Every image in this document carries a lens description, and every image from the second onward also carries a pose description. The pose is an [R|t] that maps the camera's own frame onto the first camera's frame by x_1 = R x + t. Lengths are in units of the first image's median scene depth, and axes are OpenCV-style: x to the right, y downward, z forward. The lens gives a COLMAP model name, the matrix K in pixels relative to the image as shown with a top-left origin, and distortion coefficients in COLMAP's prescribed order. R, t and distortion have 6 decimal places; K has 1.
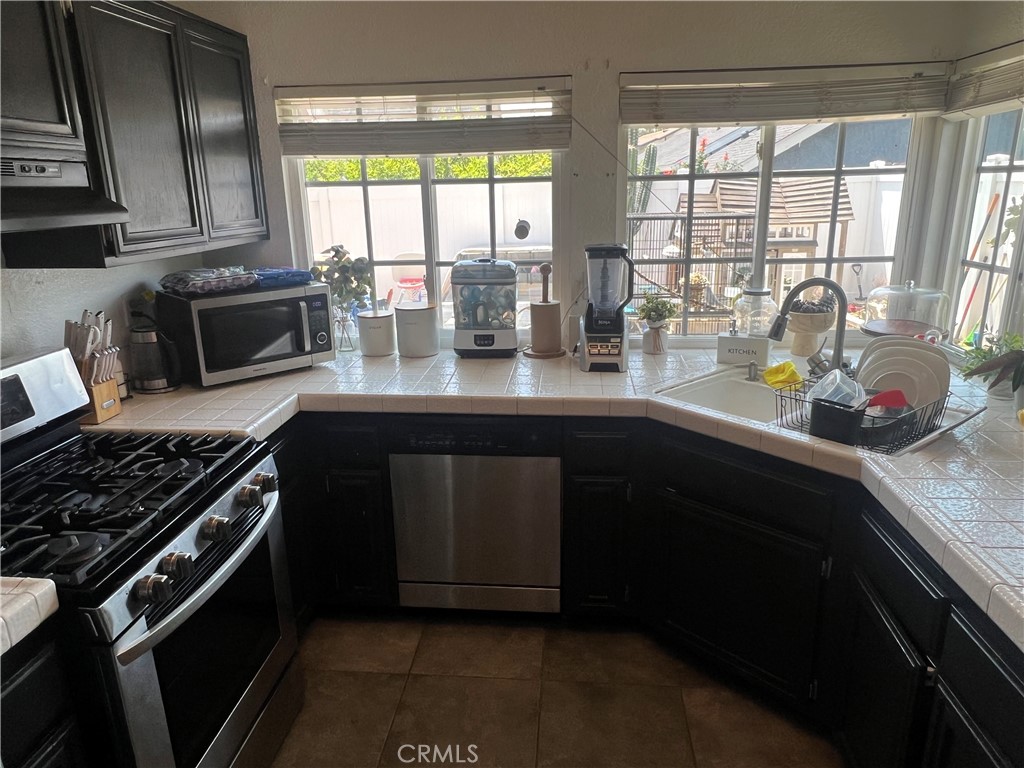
lens RADIAL K [[700.2, 0, 512.1], [0, 700.2, 388.0], [0, 0, 1]] dist [0.000053, -0.011853]
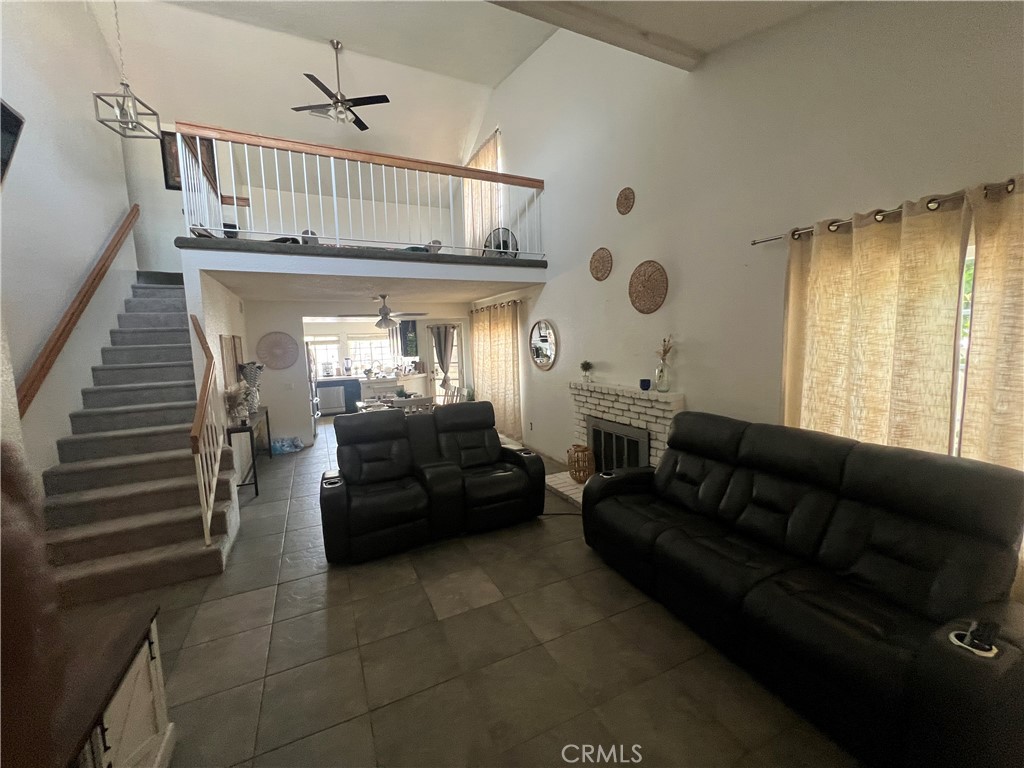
lens RADIAL K [[407.8, 0, 508.4], [0, 407.8, 382.2], [0, 0, 1]] dist [0.000651, 0.000030]
pose [[0.858428, -0.060834, 0.509314, -0.574919], [0.162472, 0.974063, -0.157495, 0.935840], [-0.486523, 0.217948, 0.846046, -3.172324]]
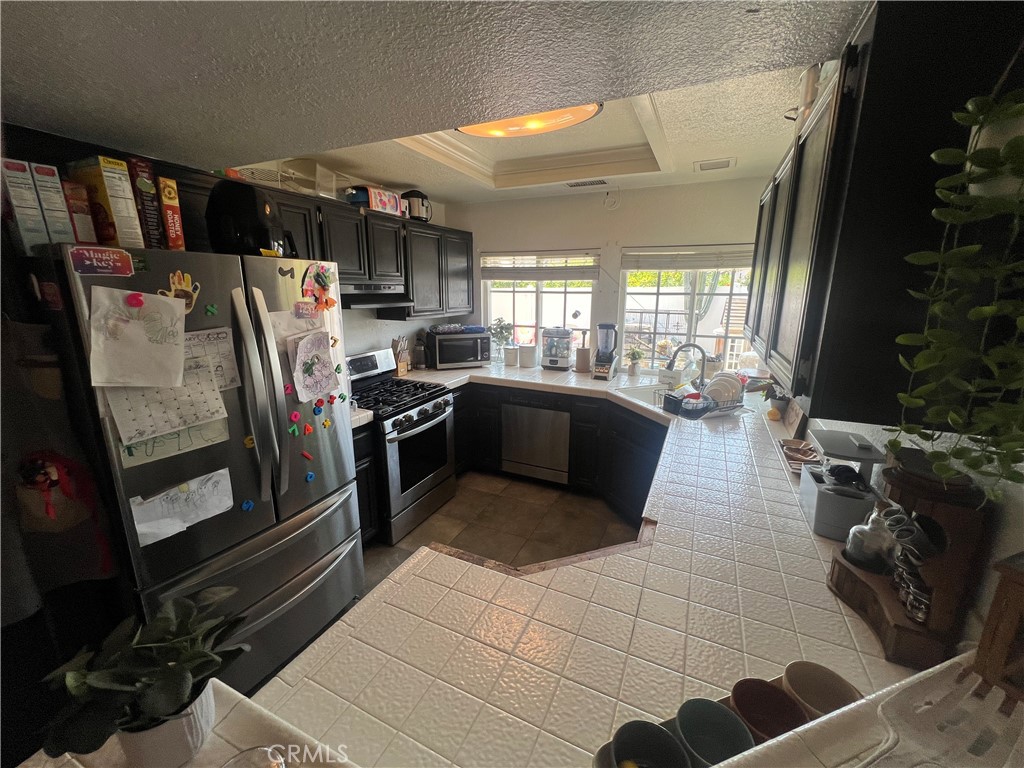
lens RADIAL K [[411.8, 0, 506.8], [0, 411.8, 380.8], [0, 0, 1]] dist [-0.001670, -0.000416]
pose [[0.939324, 0.100102, -0.328102, 0.287676], [-0.117393, 0.992528, -0.033271, 0.058893], [0.322320, 0.069769, 0.944056, -0.331266]]
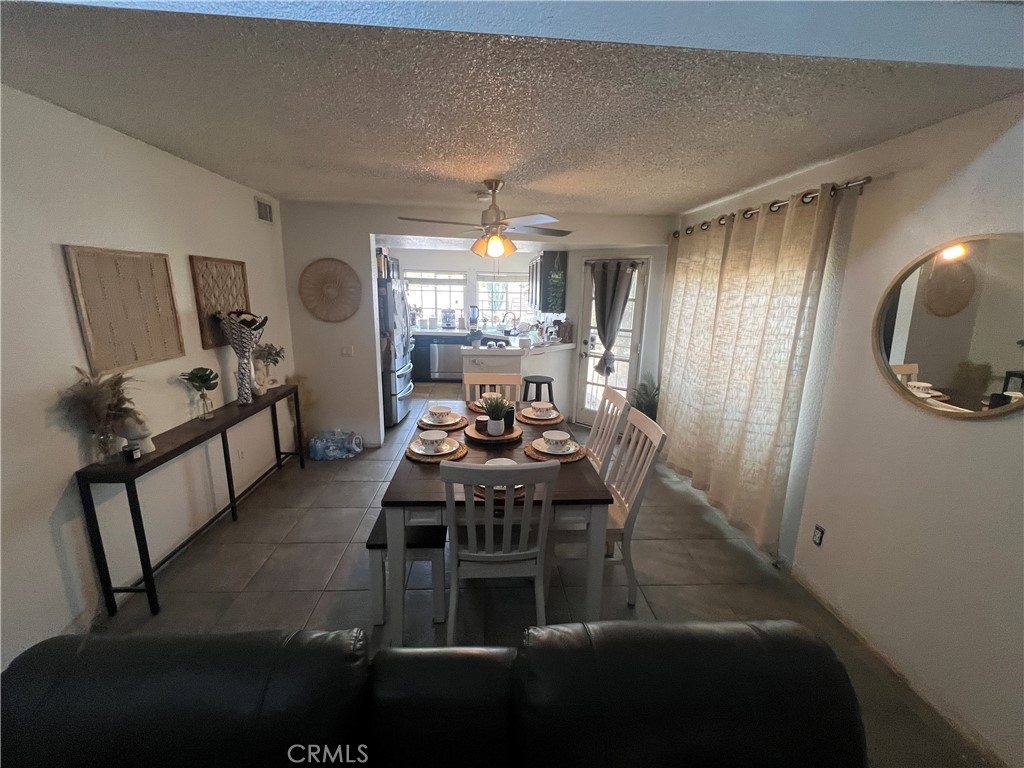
lens RADIAL K [[411.8, 0, 508.6], [0, 411.8, 382.7], [0, 0, 1]] dist [-0.001670, -0.000416]
pose [[0.988040, 0.009285, 0.153915, -0.067875], [0.000425, 0.998018, -0.062933, 0.543295], [-0.154195, 0.062246, 0.986078, -1.939268]]
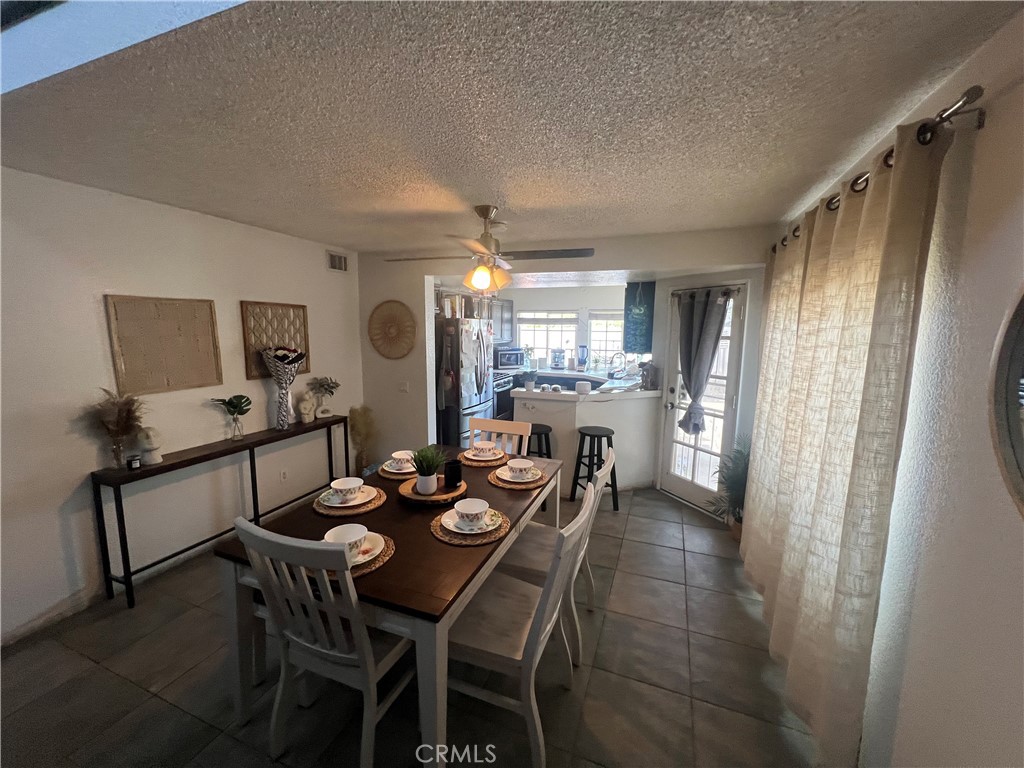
lens RADIAL K [[411.8, 0, 508.8], [0, 411.8, 381.4], [0, 0, 1]] dist [-0.001670, -0.000416]
pose [[0.960164, 0.065953, -0.271544, 0.429386], [-0.107153, 0.984365, -0.139800, 0.481754], [0.258078, 0.163327, 0.952218, -1.740542]]
